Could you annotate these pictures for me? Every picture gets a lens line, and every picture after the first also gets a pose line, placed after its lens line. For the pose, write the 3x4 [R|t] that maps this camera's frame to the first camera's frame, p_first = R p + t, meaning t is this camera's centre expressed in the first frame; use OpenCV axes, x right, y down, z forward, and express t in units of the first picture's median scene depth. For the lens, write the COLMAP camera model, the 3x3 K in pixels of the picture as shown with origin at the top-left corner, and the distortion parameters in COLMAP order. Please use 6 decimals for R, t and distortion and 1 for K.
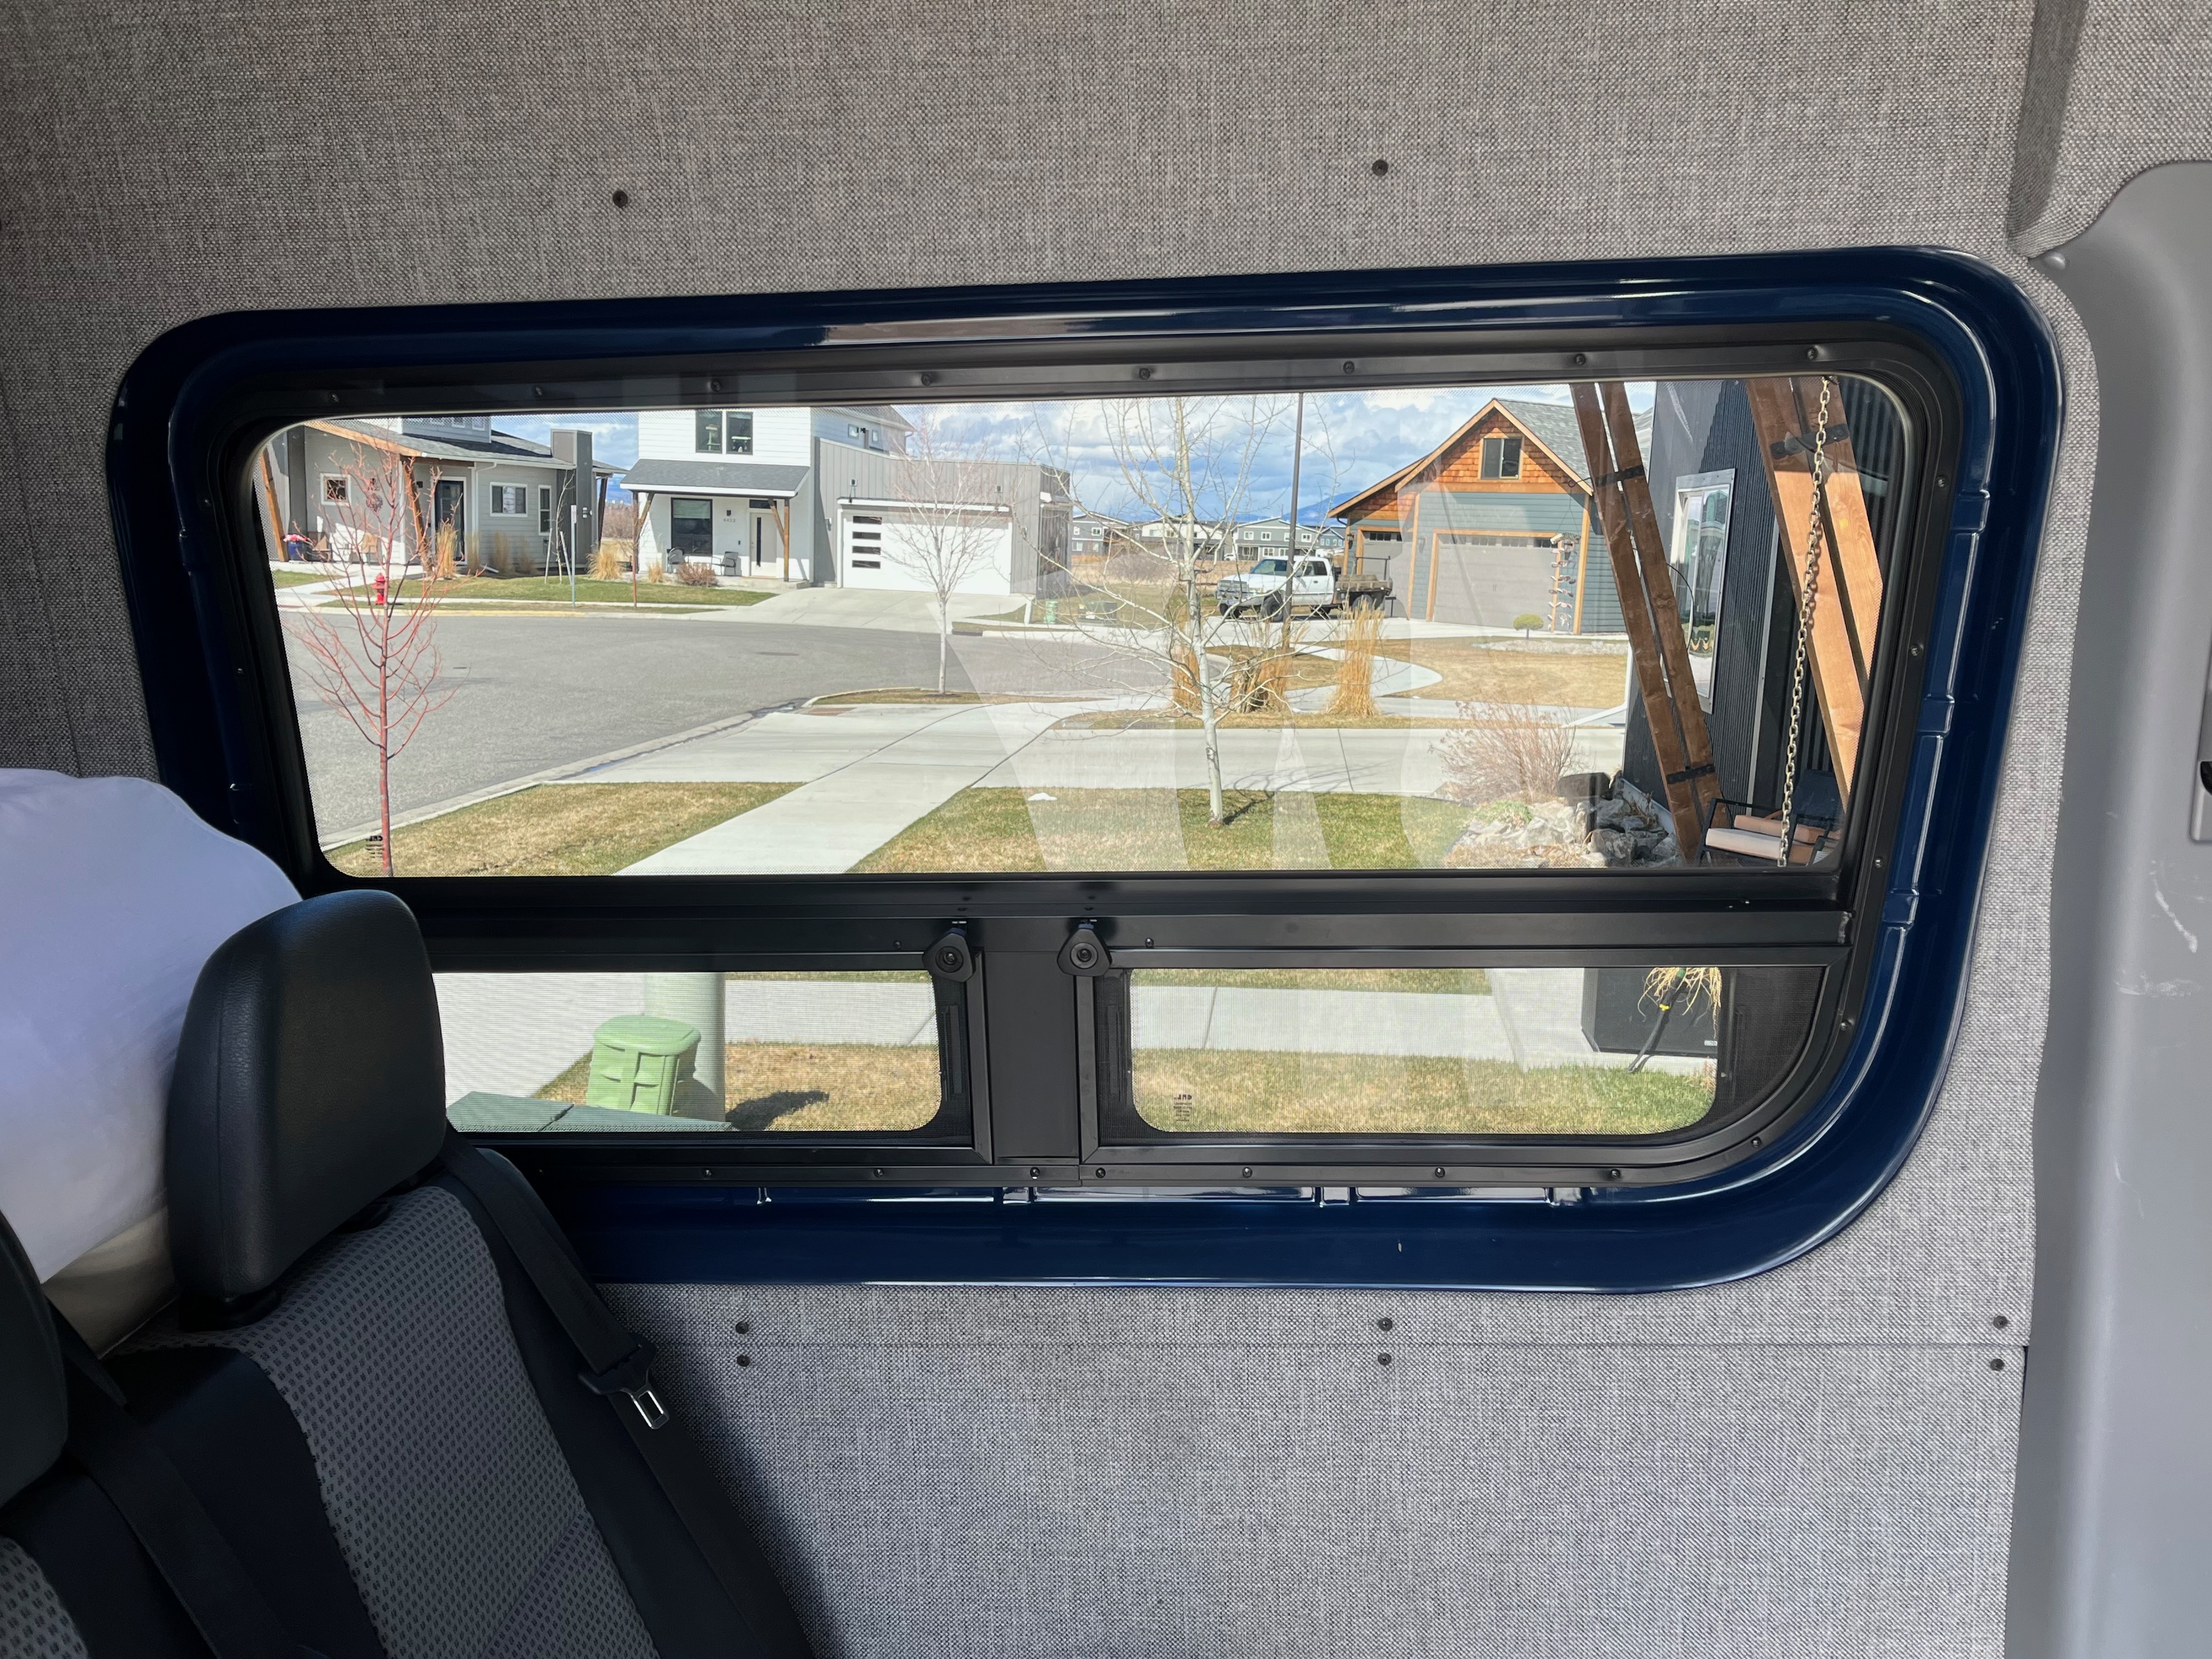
lens RADIAL K [[1858.5, 0, 1121.2], [0, 1858.5, 839.8], [0, 0, 1]] dist [0.064666, -0.089627]
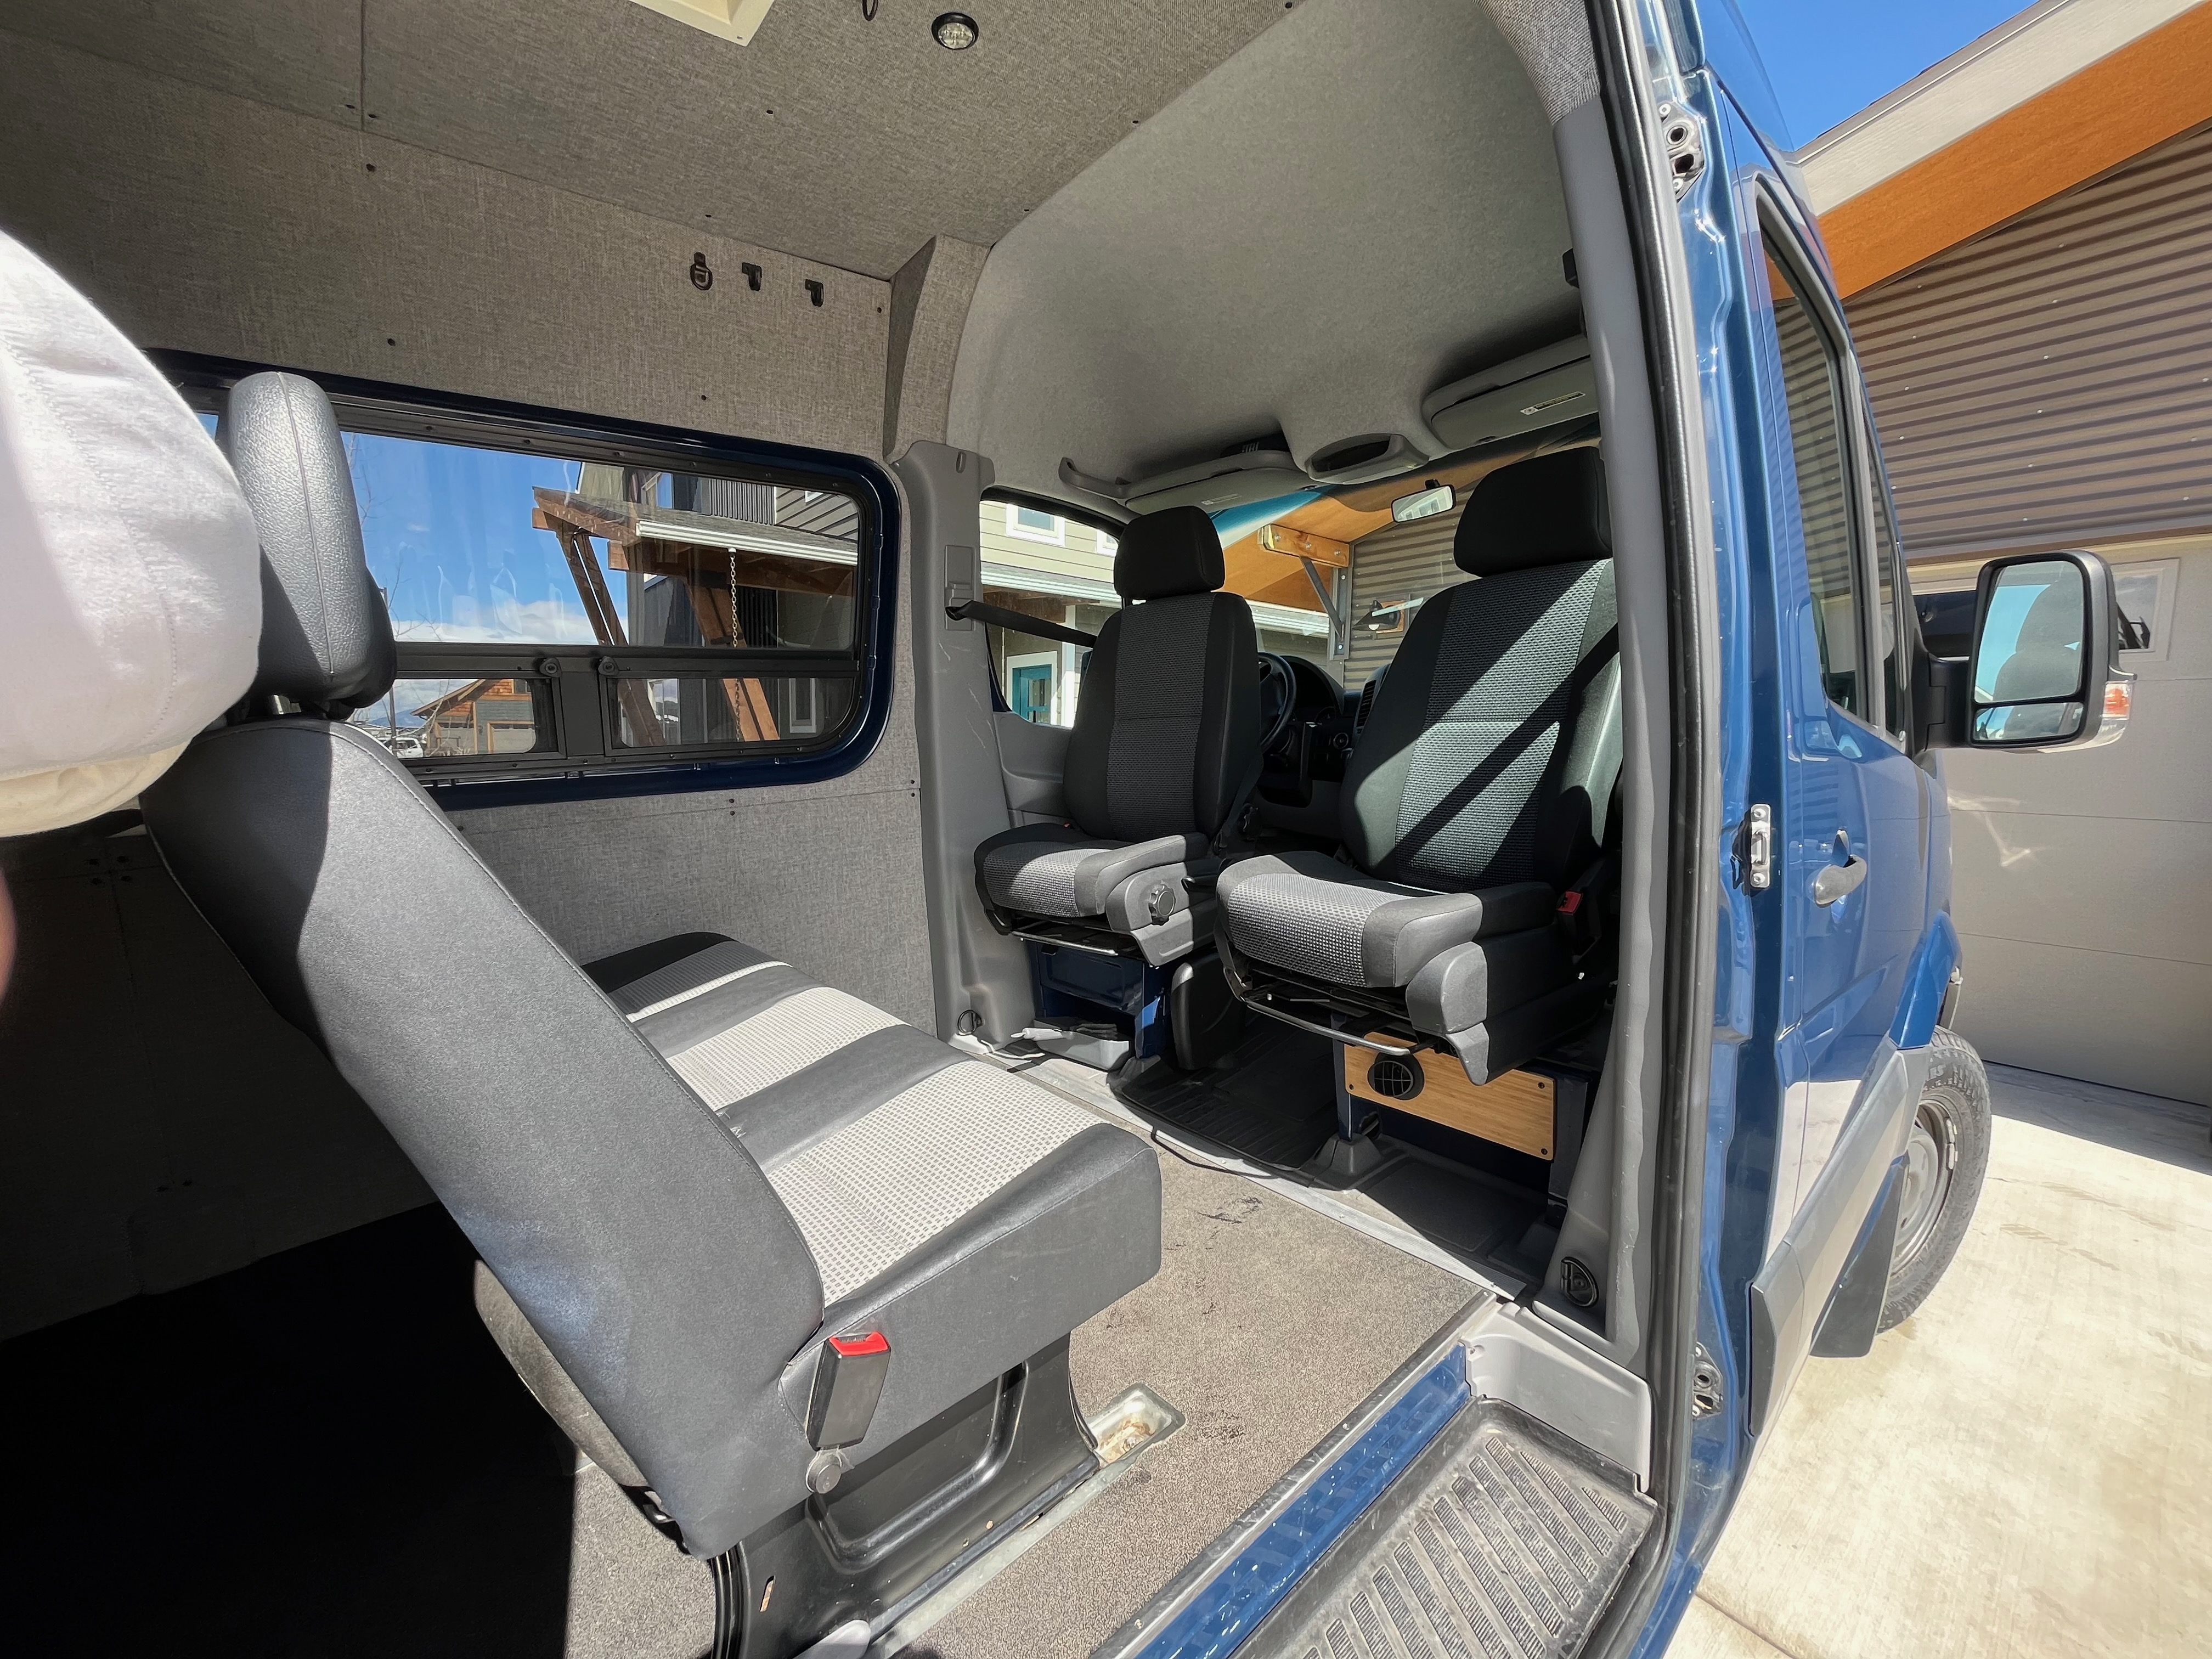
lens RADIAL K [[880.7, 0, 1100.7], [0, 880.7, 832.3], [0, 0, 1]] dist [0.000713, -0.003321]
pose [[0.721680, -0.099883, 0.684983, -0.410121], [0.126182, 0.991938, 0.011701, 0.380268], [-0.680629, 0.077988, 0.728465, -0.418269]]
